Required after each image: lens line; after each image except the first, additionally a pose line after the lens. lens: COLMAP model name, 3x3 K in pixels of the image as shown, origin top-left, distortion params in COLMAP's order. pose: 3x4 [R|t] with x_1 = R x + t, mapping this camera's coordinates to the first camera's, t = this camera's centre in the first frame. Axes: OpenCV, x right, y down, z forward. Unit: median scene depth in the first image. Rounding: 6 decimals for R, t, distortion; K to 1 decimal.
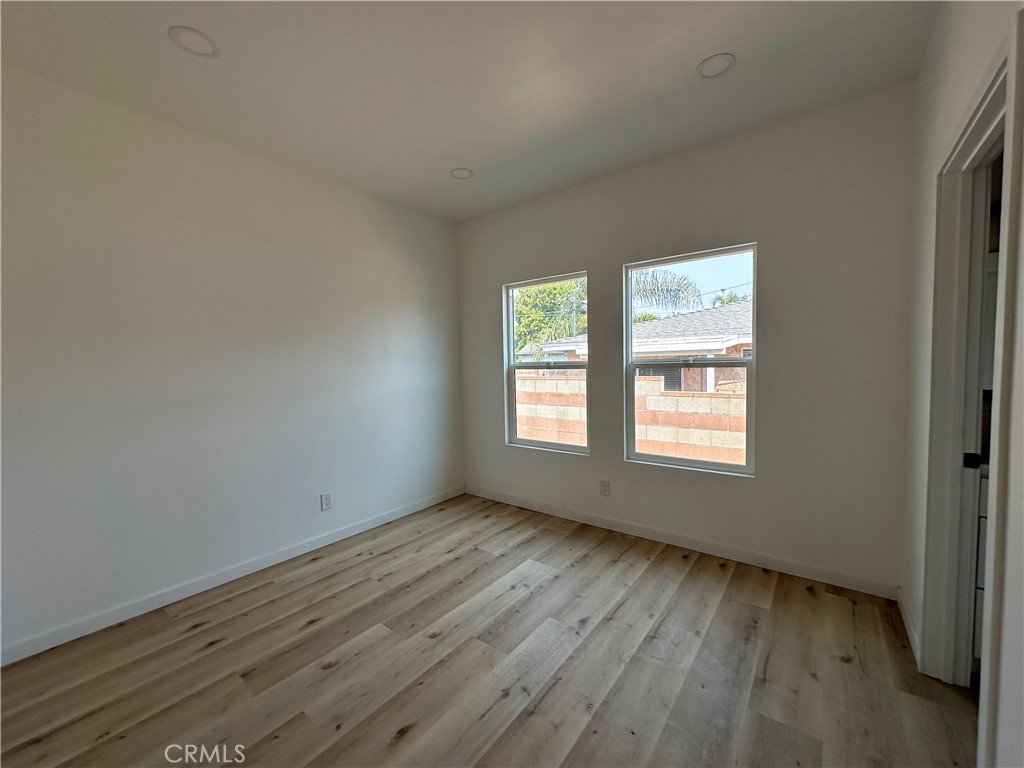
lens RADIAL K [[413.7, 0, 508.9], [0, 413.7, 383.3], [0, 0, 1]] dist [-0.003964, 0.001609]
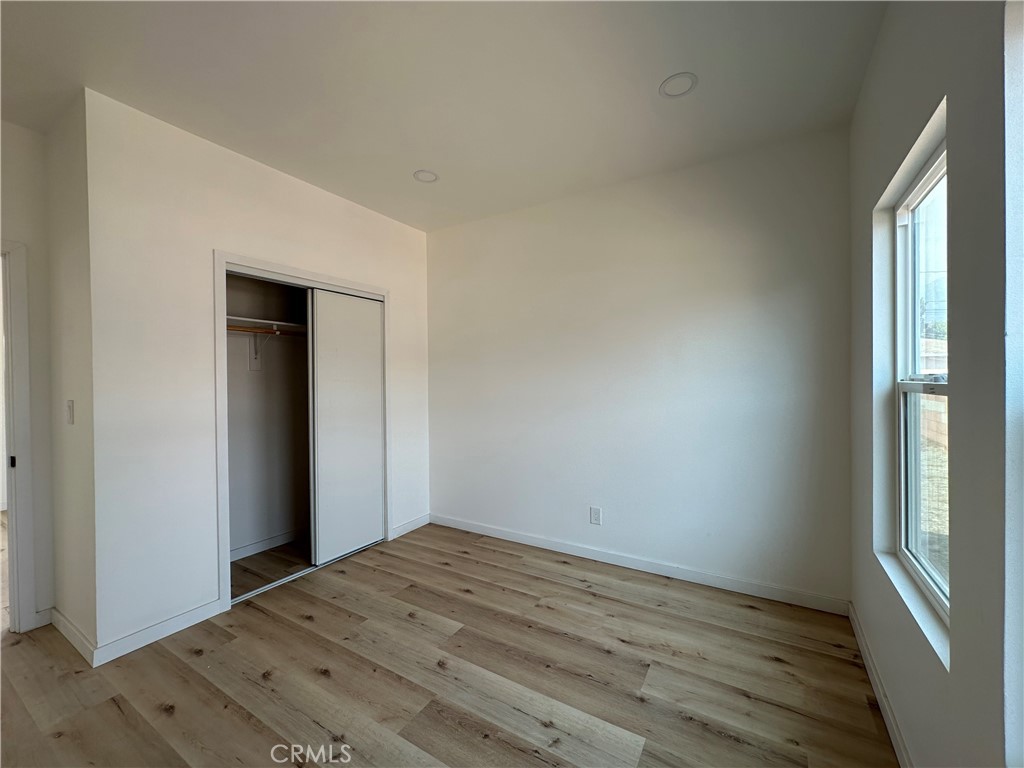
lens RADIAL K [[413.7, 0, 512.6], [0, 413.7, 382.1], [0, 0, 1]] dist [-0.003964, 0.001609]
pose [[0.109984, 0.020573, -0.993720, 0.582883], [-0.040711, 0.999040, 0.016177, -0.044210], [0.993099, 0.038676, 0.110716, 0.787402]]
